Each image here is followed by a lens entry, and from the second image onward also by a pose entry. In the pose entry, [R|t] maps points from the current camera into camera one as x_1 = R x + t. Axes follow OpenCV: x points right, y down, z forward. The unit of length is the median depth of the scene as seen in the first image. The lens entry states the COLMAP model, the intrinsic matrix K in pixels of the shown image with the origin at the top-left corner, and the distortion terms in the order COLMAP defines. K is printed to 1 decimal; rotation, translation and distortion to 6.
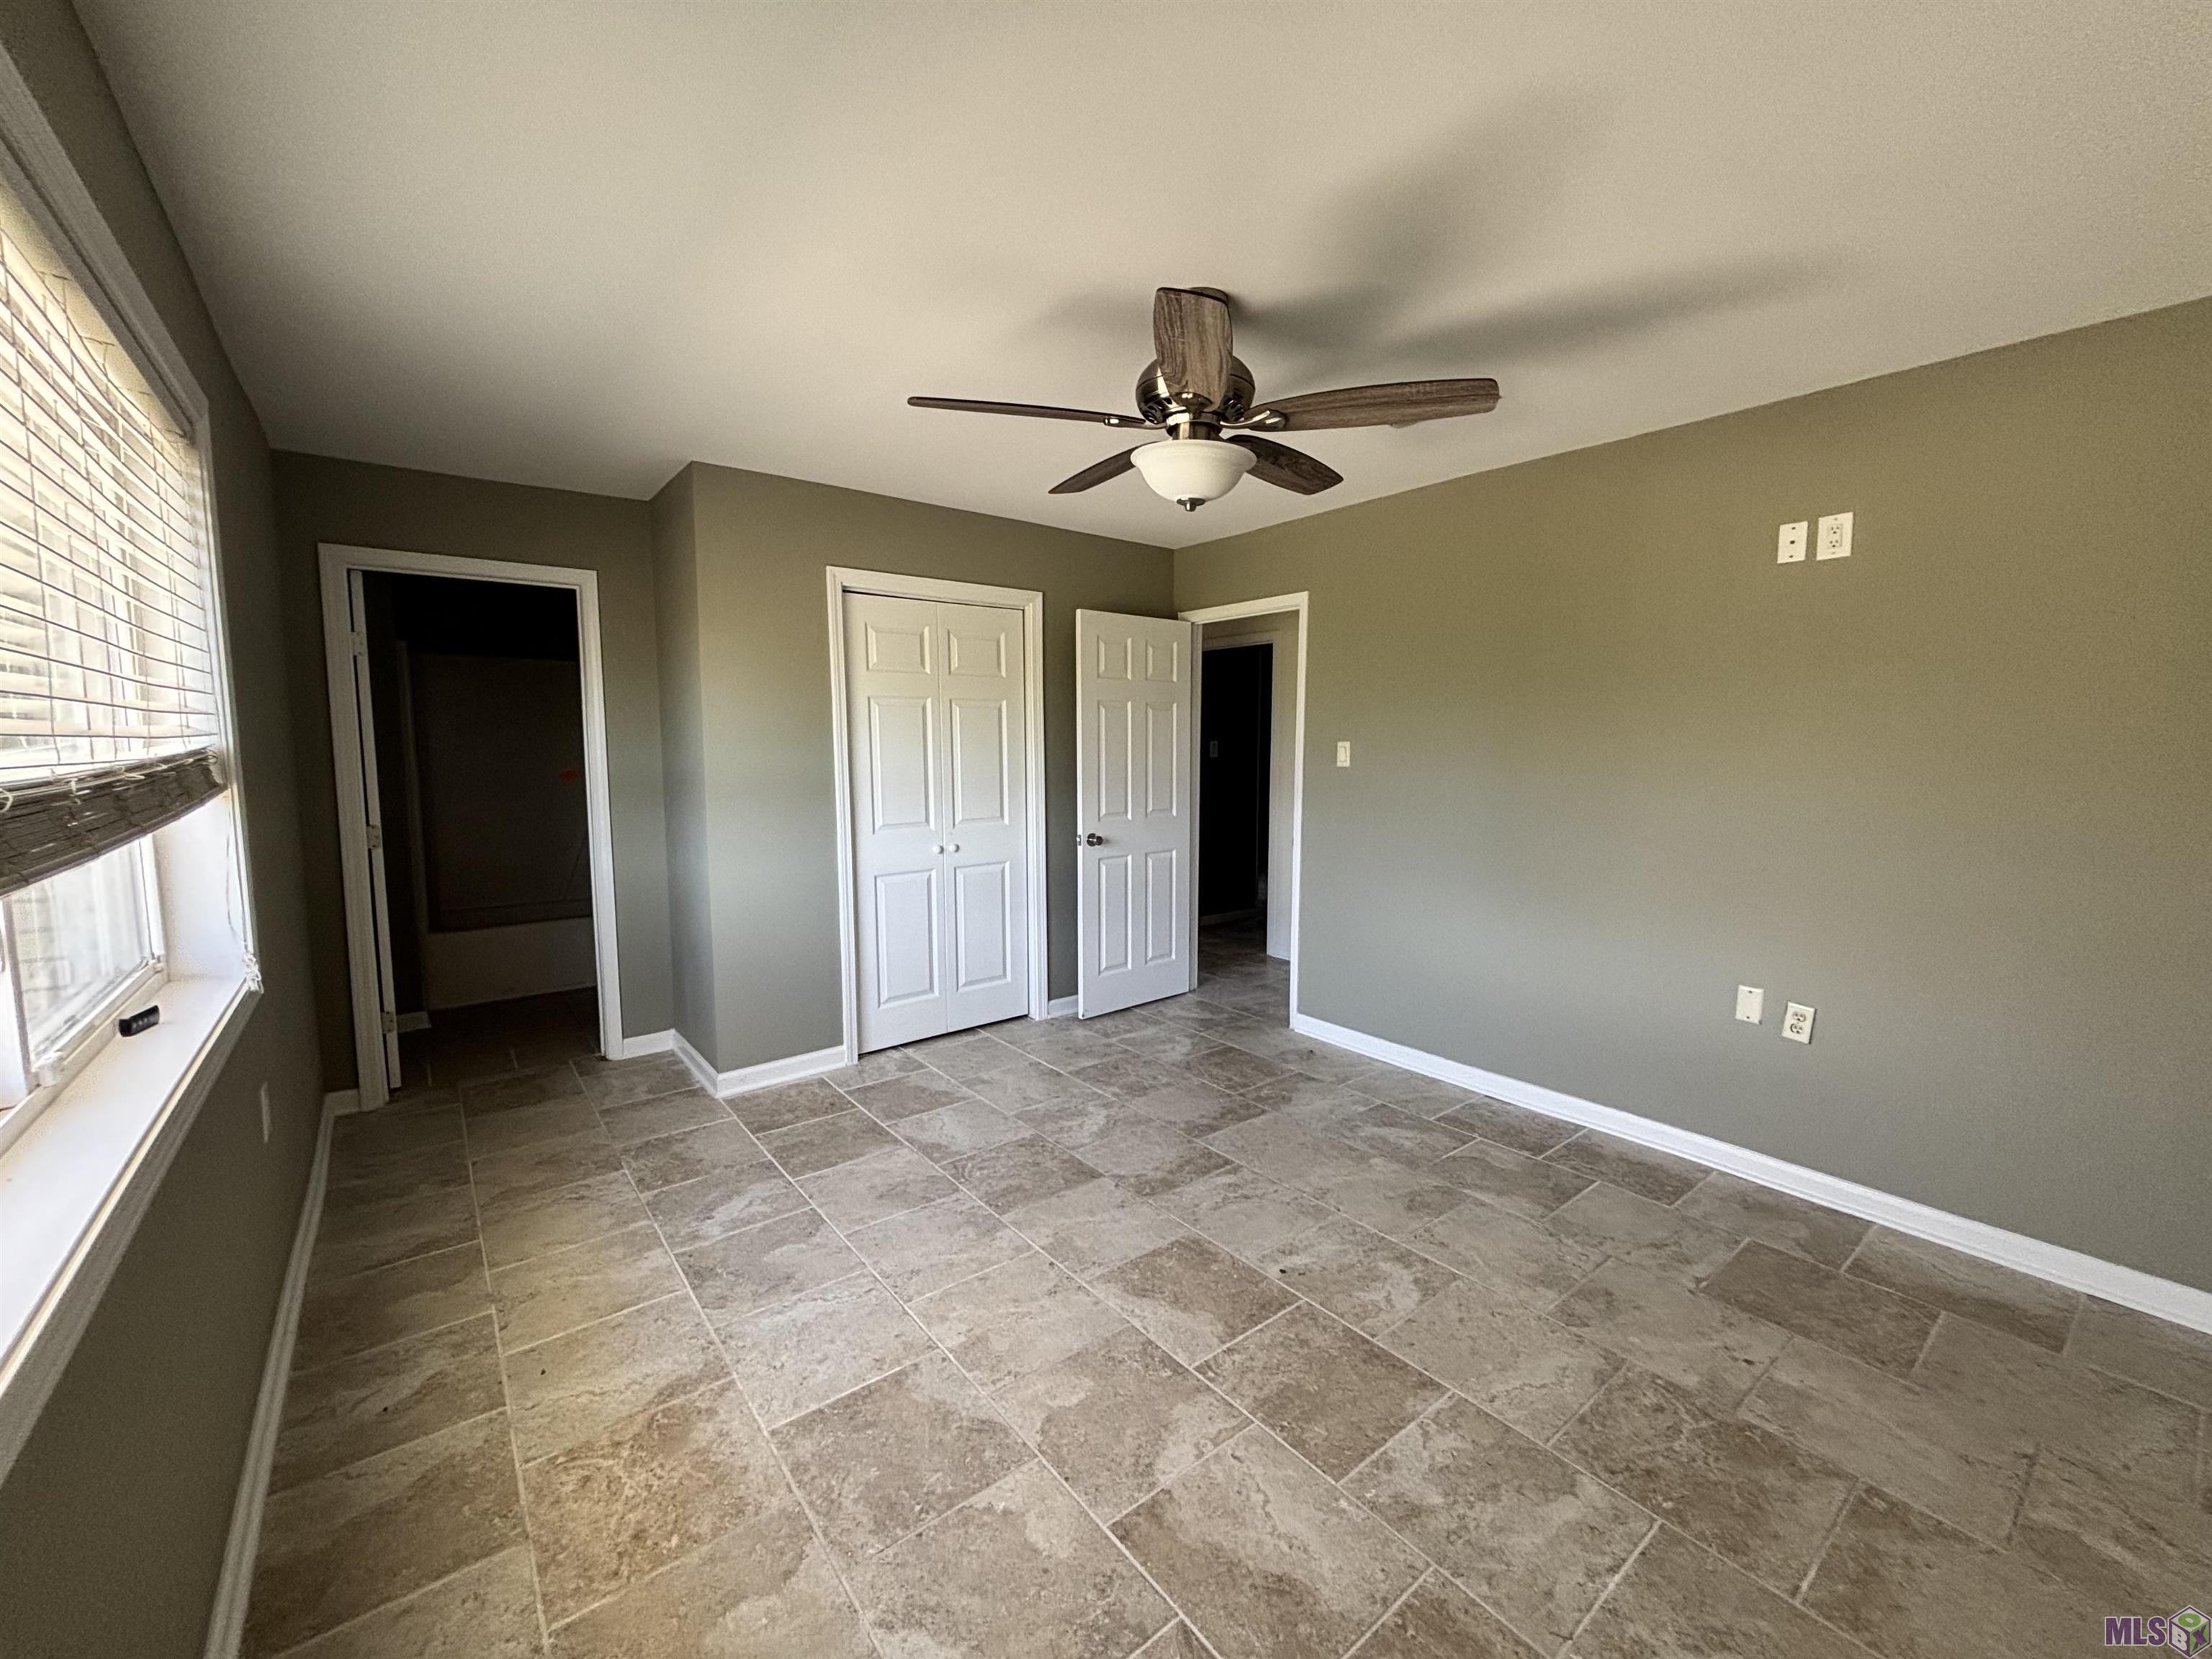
lens RADIAL K [[892.5, 0, 1103.7], [0, 892.5, 819.2], [0, 0, 1]] dist [0.001313, 0.000428]
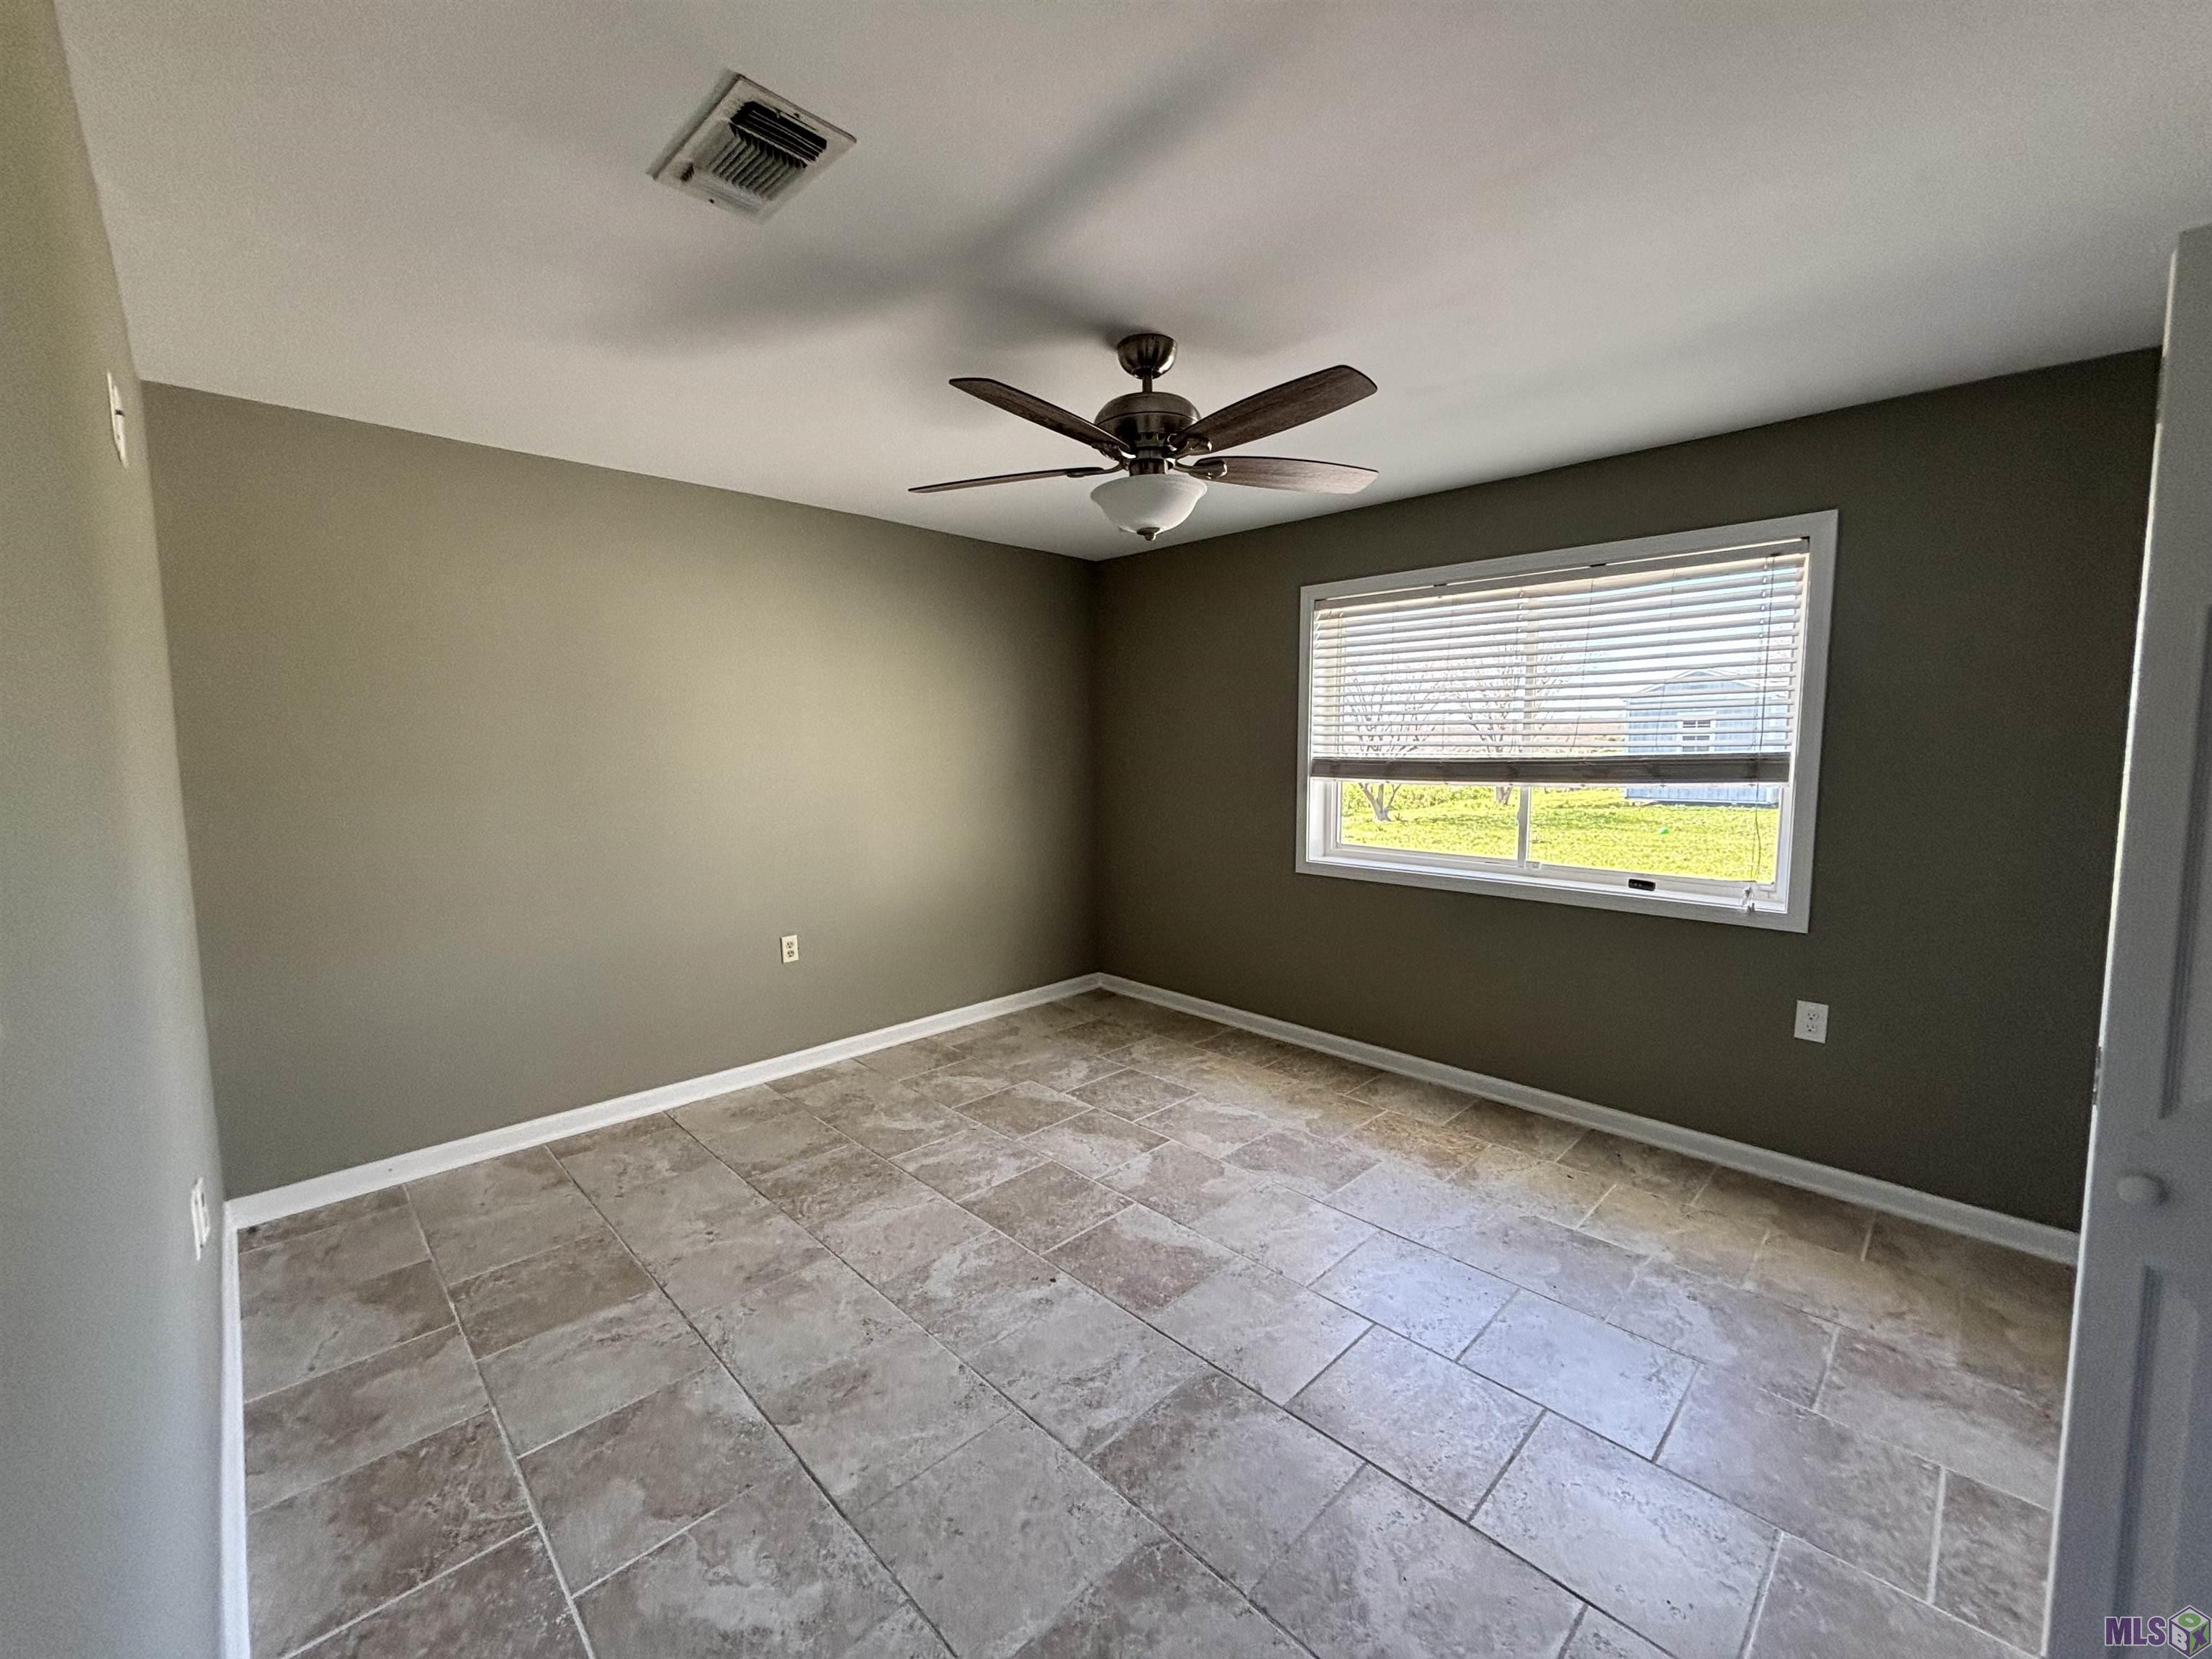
lens RADIAL K [[892.5, 0, 1103.7], [0, 892.5, 819.2], [0, 0, 1]] dist [0.001313, 0.000428]
pose [[-0.993837, 0.012217, -0.110175, 0.263062], [-0.007636, 0.984001, 0.177997, -0.196445], [0.110587, 0.177741, -0.977844, 2.011332]]
